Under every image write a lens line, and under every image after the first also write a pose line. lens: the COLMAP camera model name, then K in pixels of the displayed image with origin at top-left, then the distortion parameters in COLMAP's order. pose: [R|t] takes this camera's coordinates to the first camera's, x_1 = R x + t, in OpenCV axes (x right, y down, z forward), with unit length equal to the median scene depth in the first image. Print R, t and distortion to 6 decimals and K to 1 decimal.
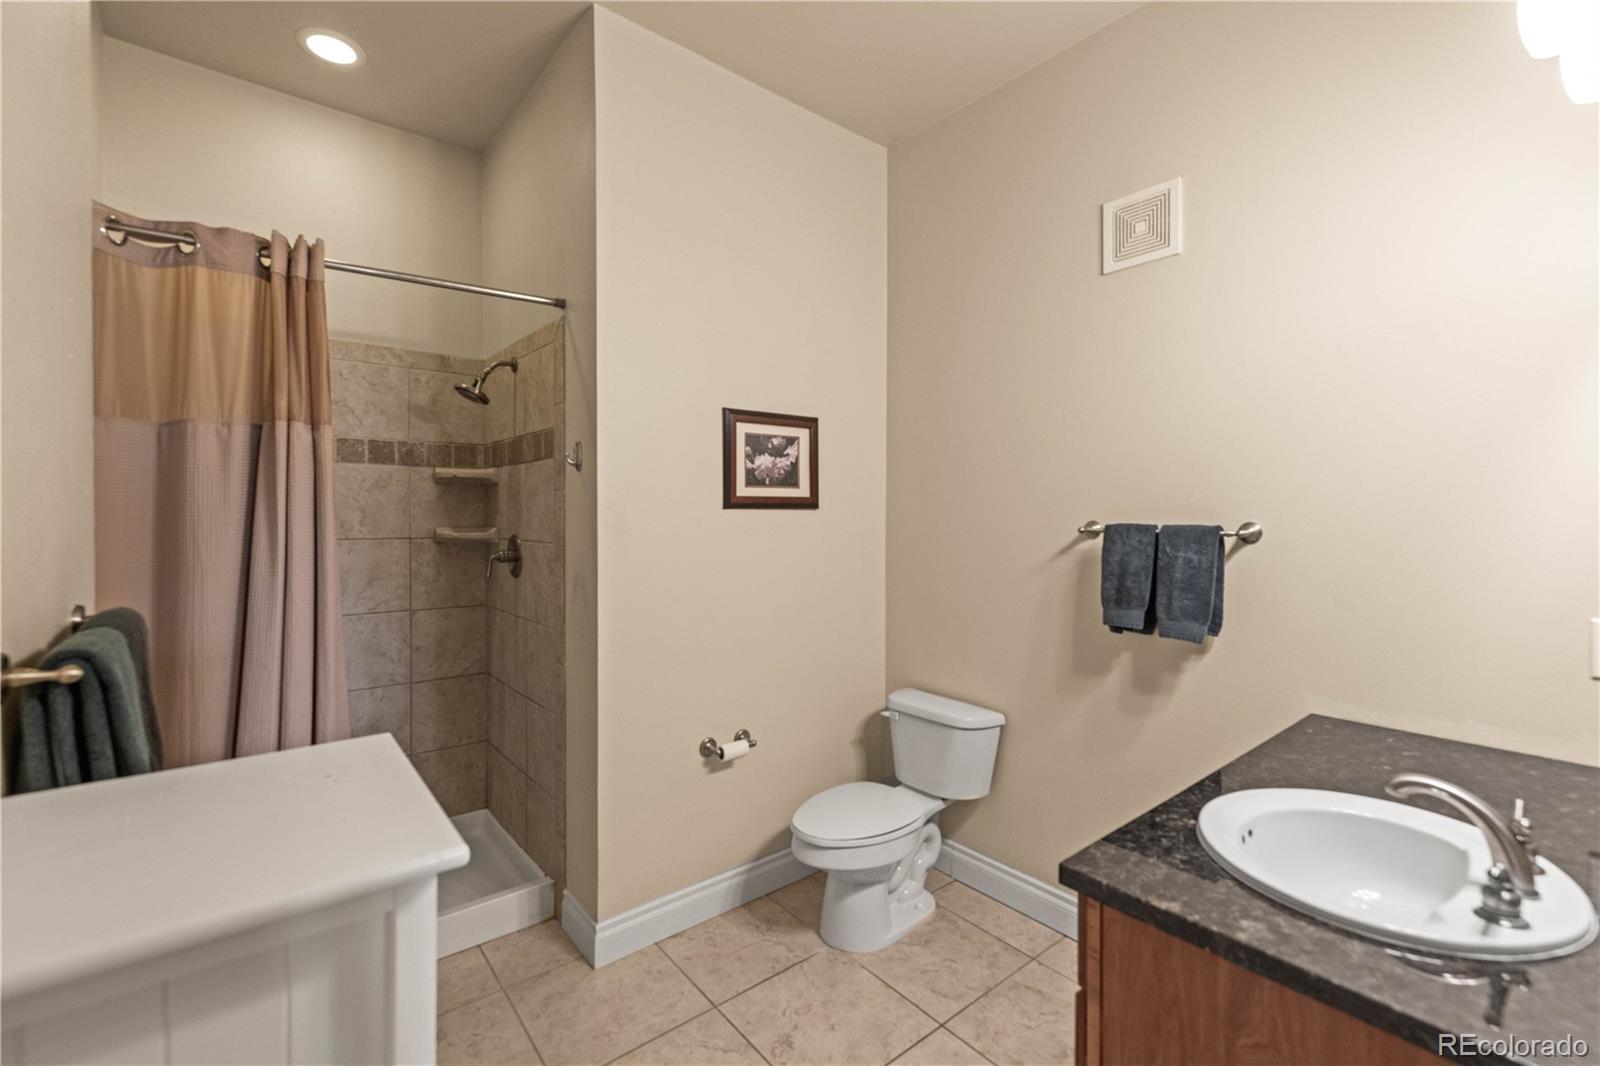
lens RADIAL K [[685.9, 0, 805.1], [0, 685.9, 528.2], [0, 0, 1]] dist [-0.002640, 0.000985]
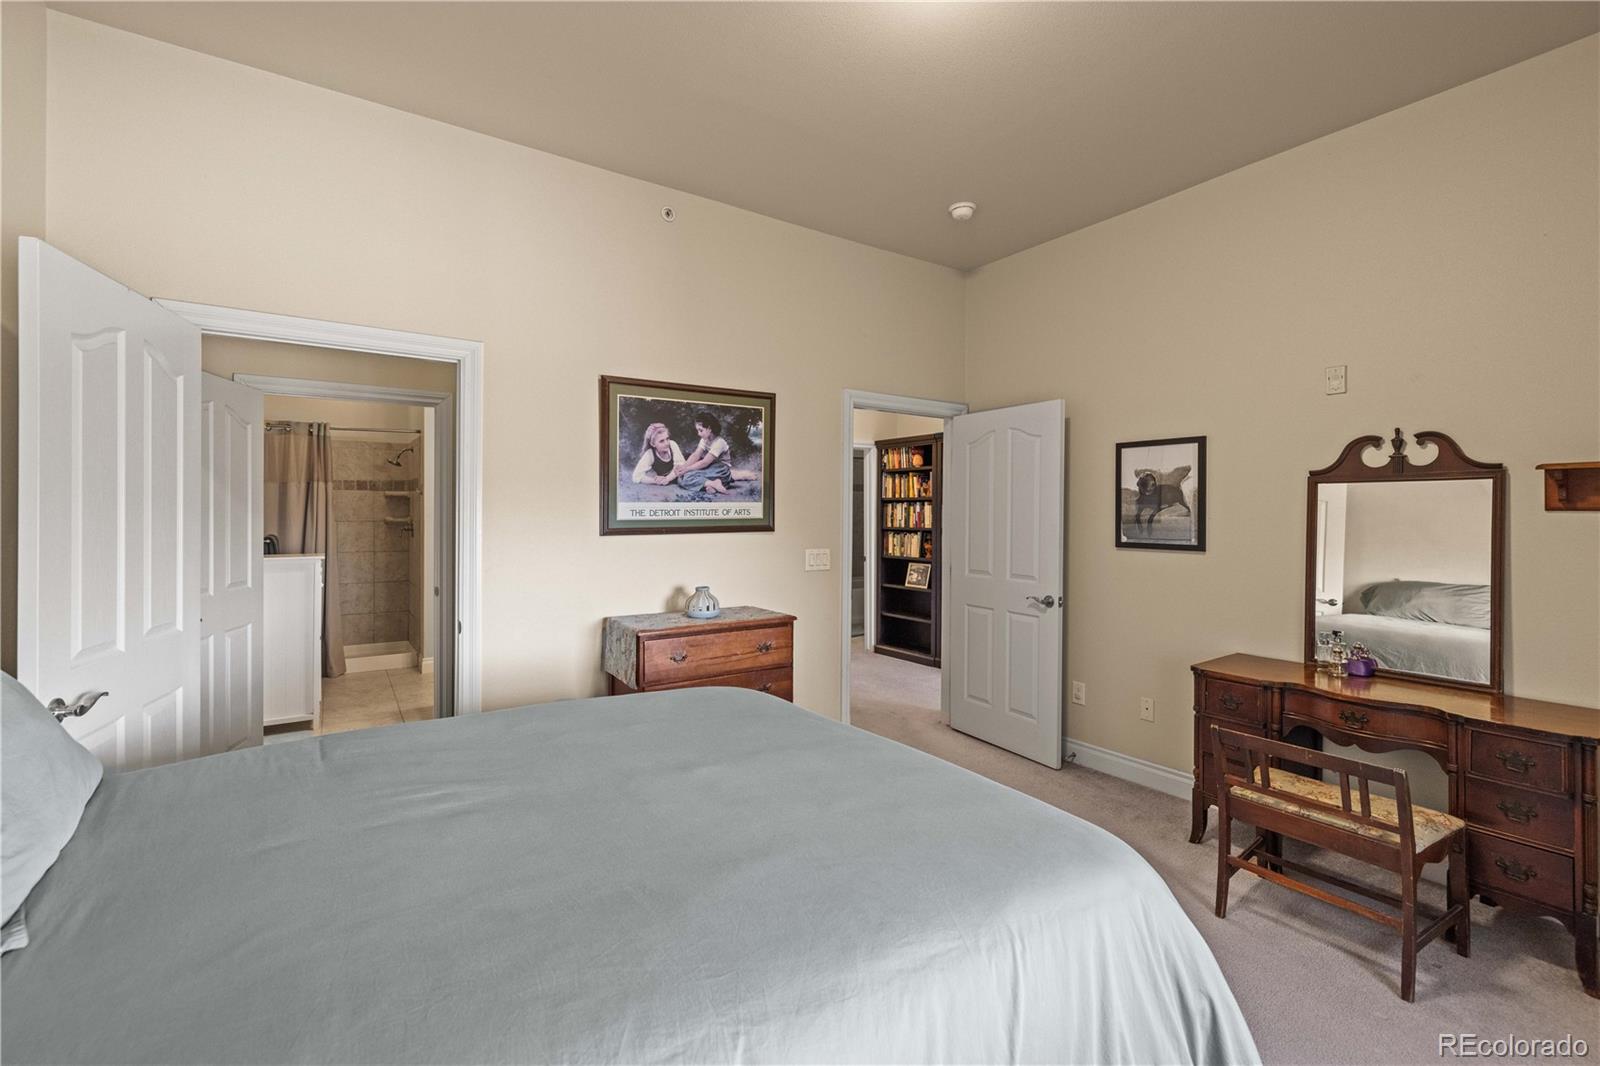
lens RADIAL K [[685.9, 0, 797.4], [0, 685.9, 524.0], [0, 0, 1]] dist [-0.002640, 0.000985]
pose [[0.995932, 0.004411, -0.089997, 1.124036], [-0.004614, 0.999987, -0.002048, 0.023007], [0.089987, 0.002455, 0.995940, -1.260996]]
